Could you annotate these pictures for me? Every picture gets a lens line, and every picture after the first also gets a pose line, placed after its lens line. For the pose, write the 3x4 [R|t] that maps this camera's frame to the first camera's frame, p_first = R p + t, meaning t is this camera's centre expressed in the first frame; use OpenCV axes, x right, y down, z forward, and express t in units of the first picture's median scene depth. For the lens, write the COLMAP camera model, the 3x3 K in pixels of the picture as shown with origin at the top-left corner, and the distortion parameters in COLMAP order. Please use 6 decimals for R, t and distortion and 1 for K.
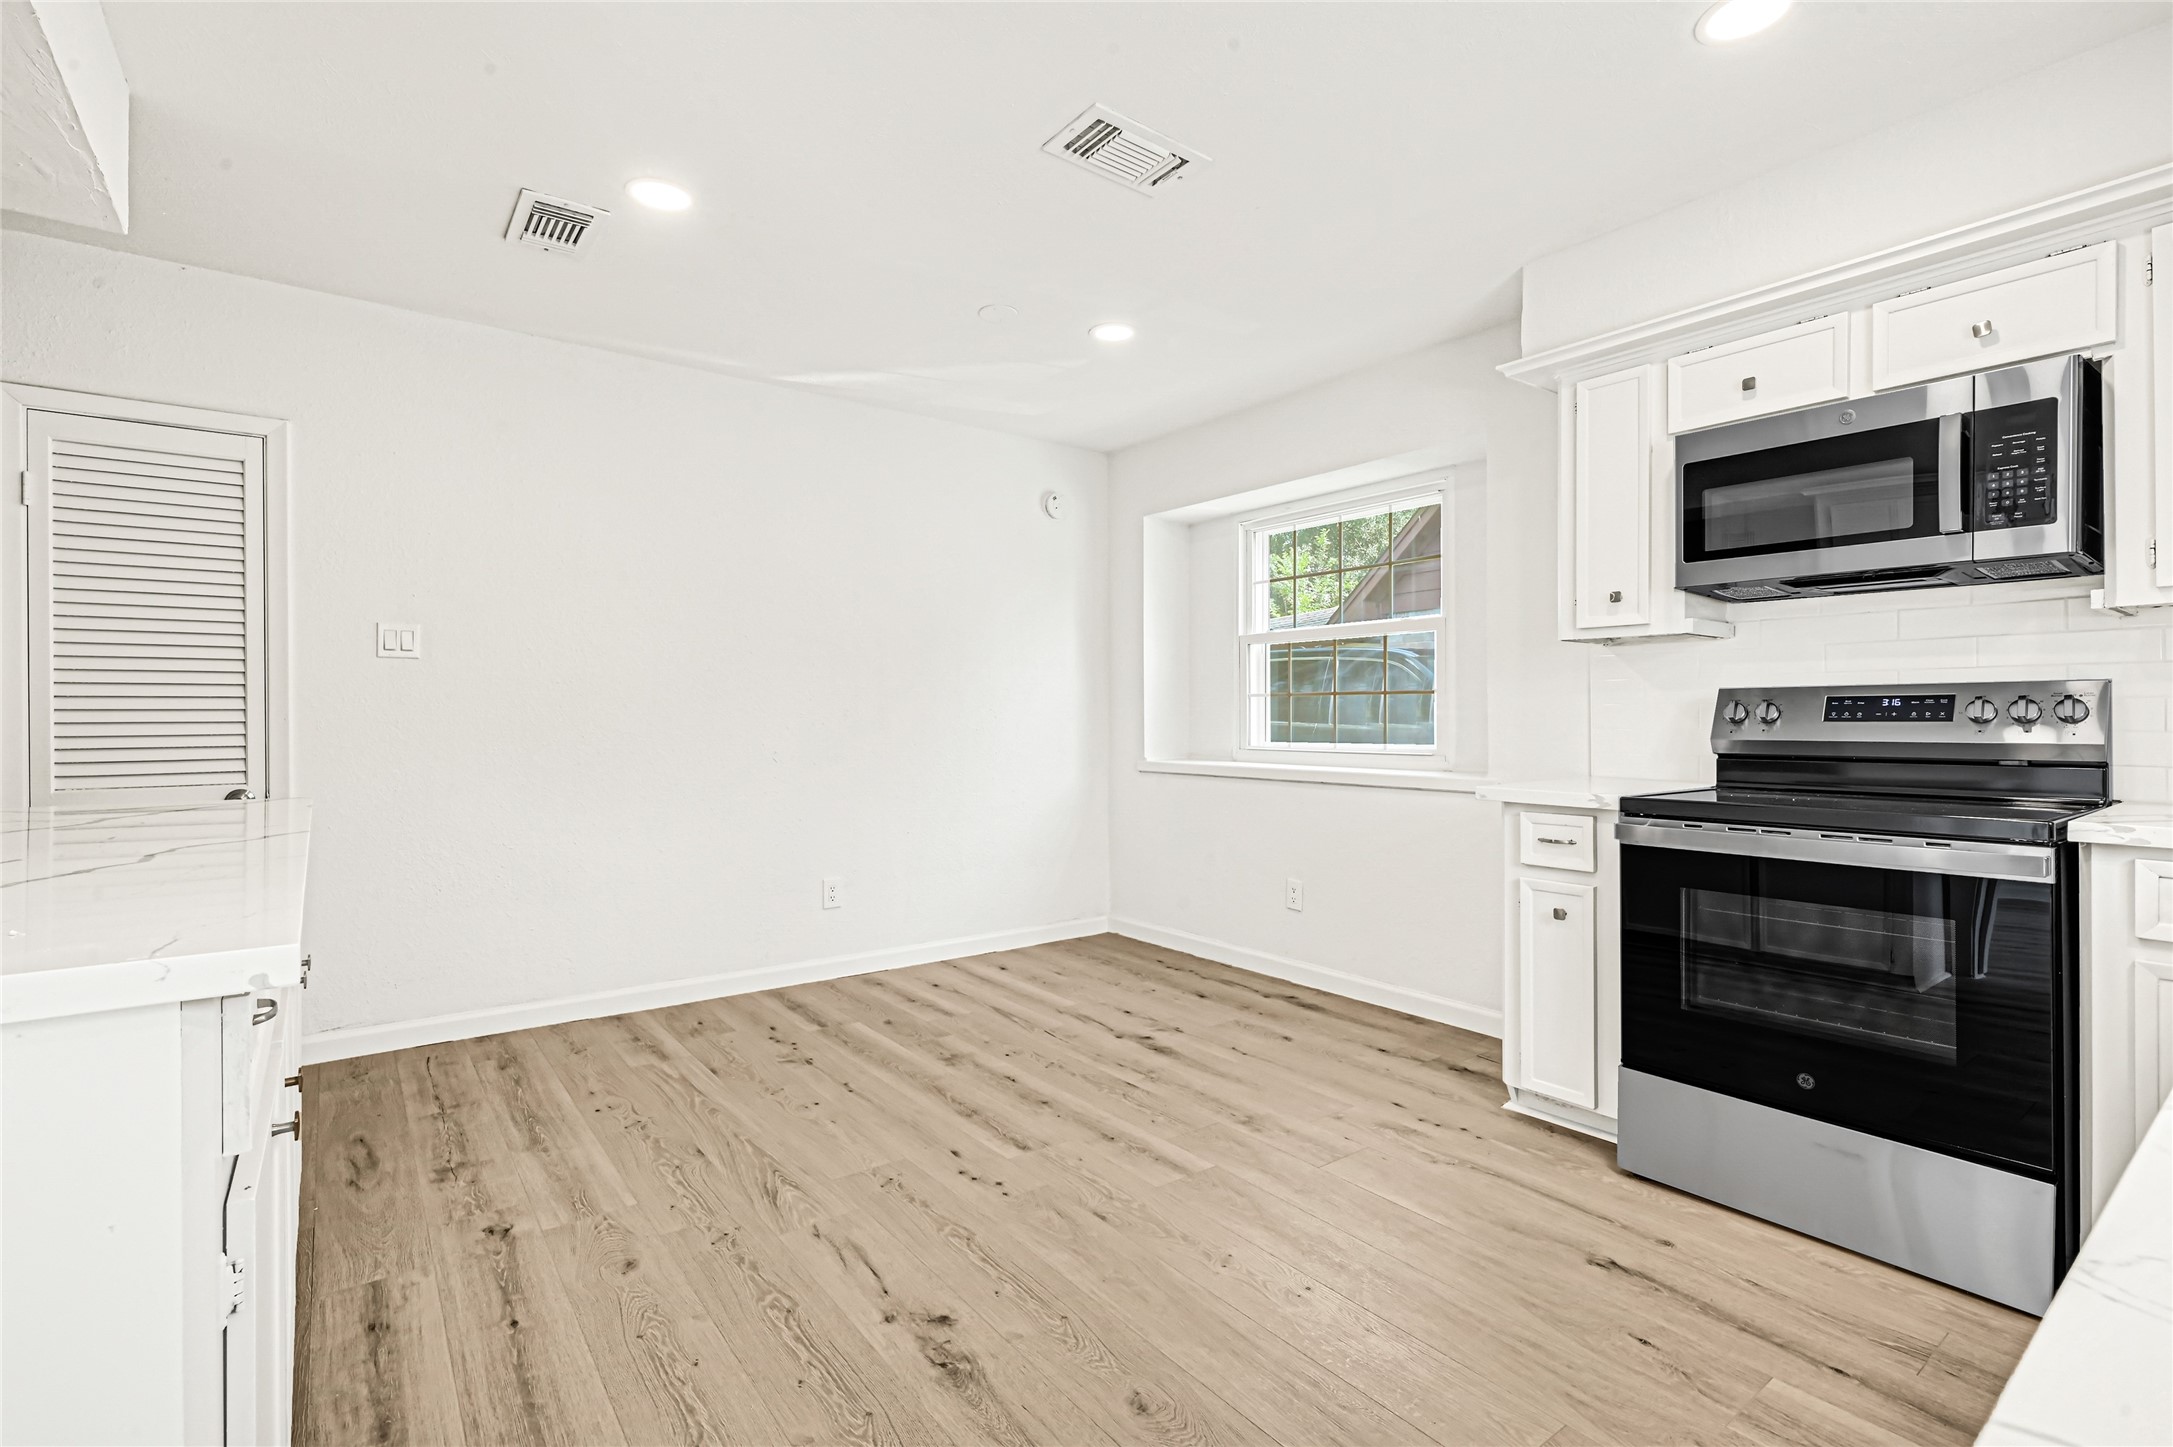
lens RADIAL K [[894.9, 0, 1074.6], [0, 894.9, 707.1], [0, 0, 1]] dist [0.000572, 0.000002]
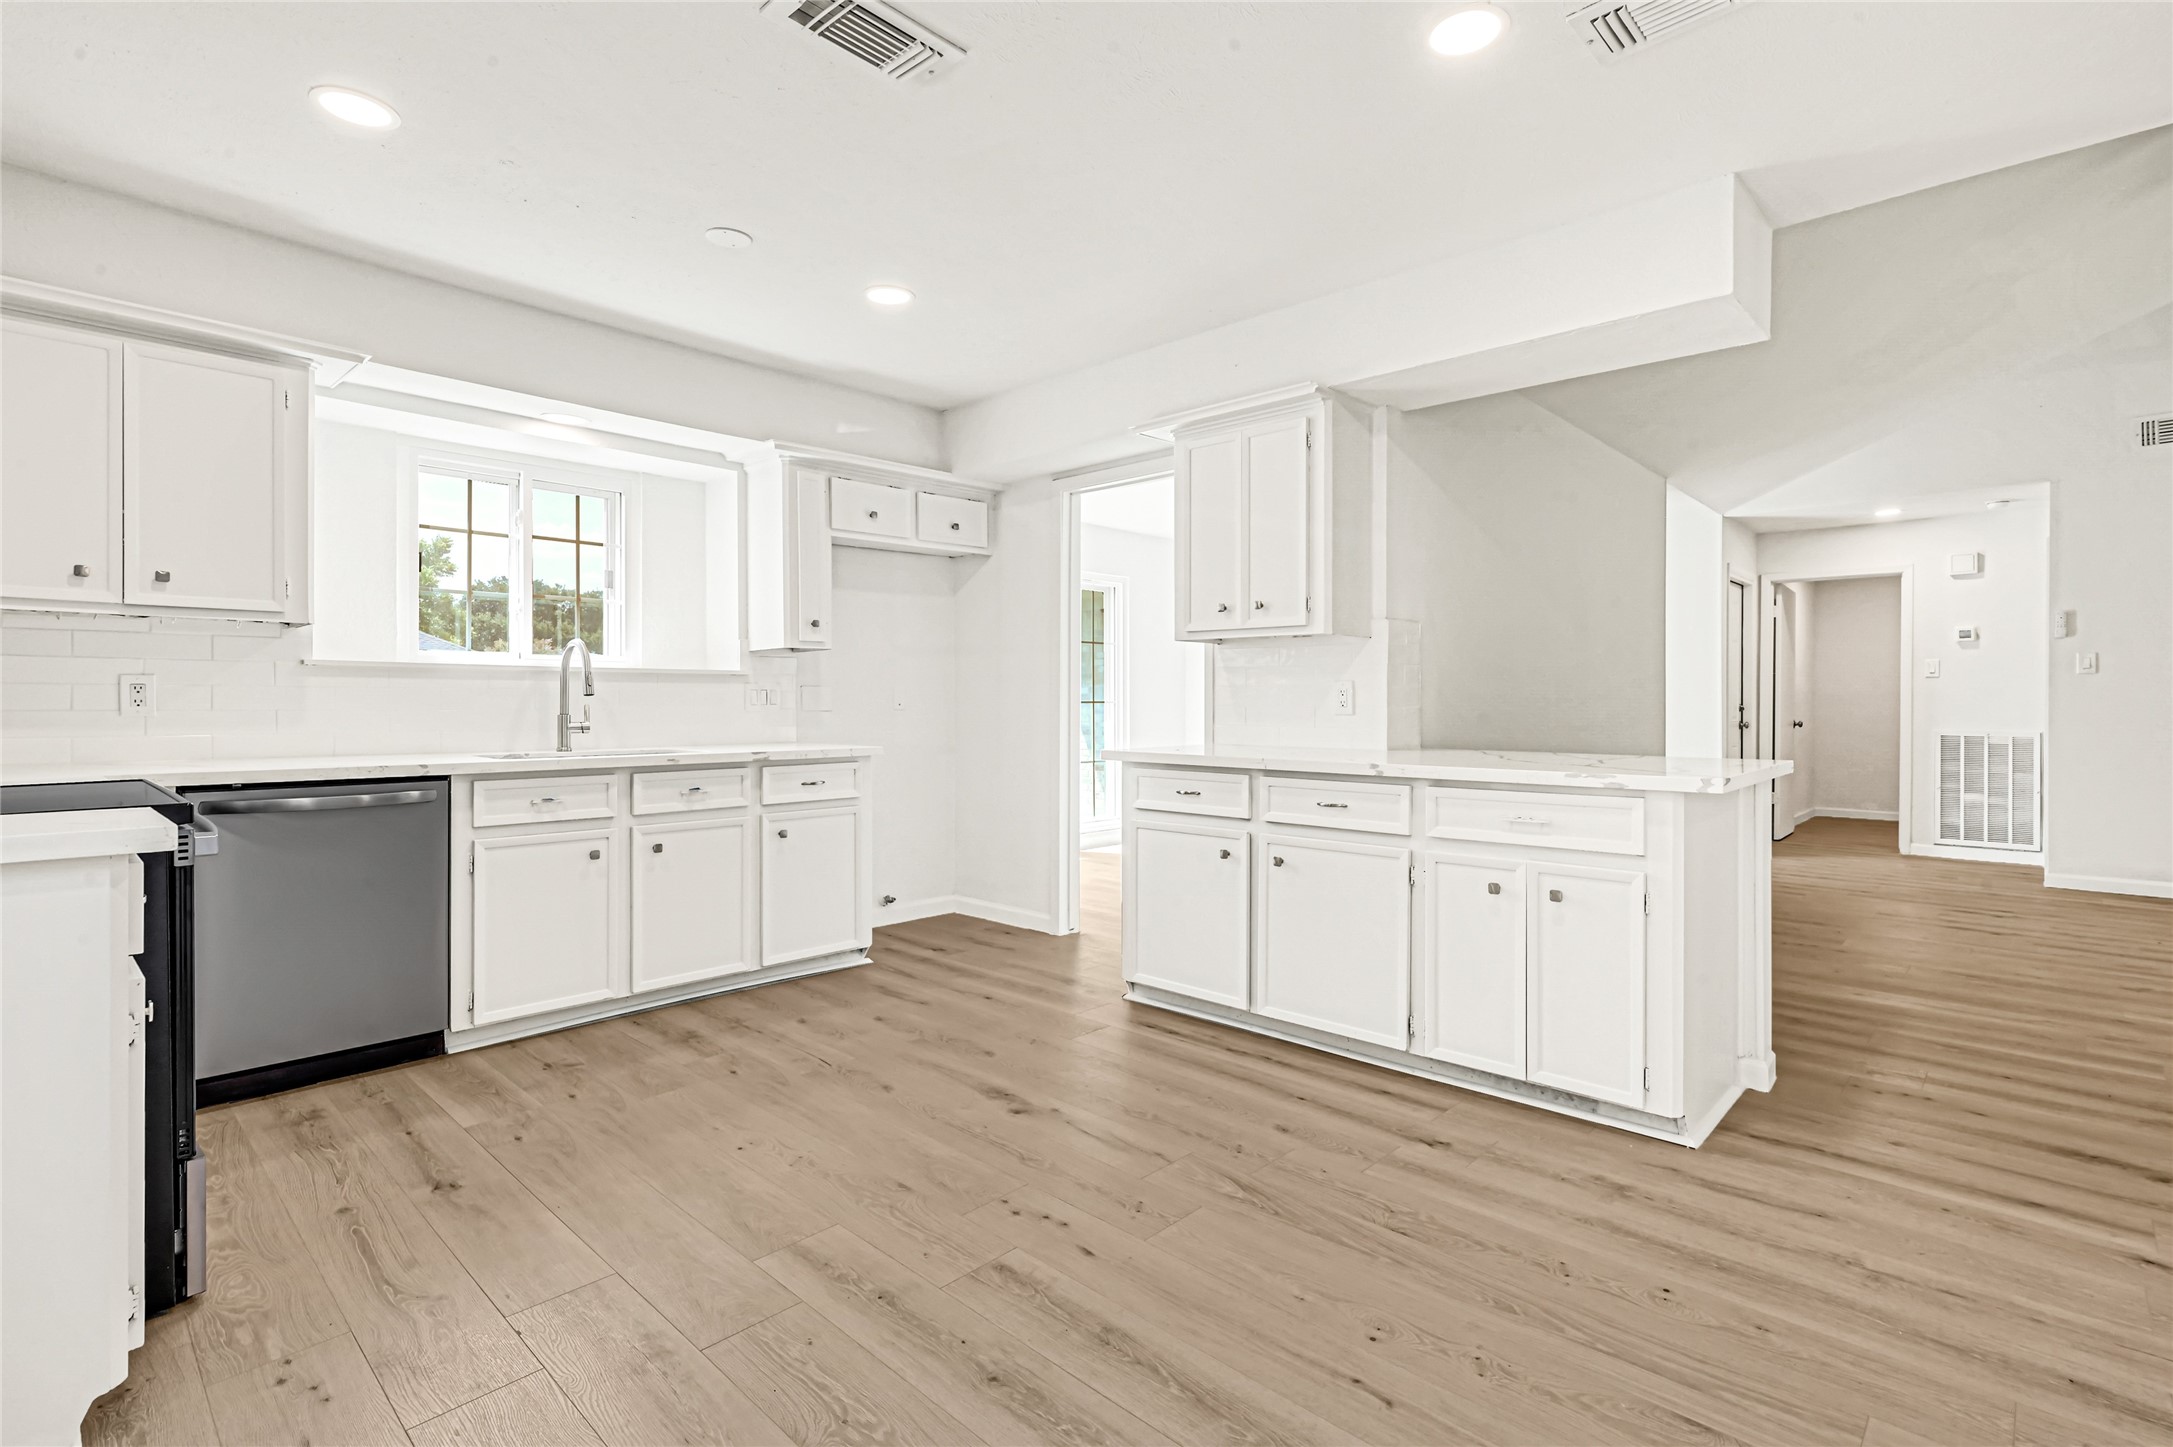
lens RADIAL K [[894.9, 0, 1074.6], [0, 894.9, 707.1], [0, 0, 1]] dist [0.000572, 0.000002]
pose [[-0.982580, 0.000563, -0.185841, 0.025263], [0.001063, 0.999996, -0.002589, 0.023694], [0.185839, -0.002741, -0.982576, 1.907985]]
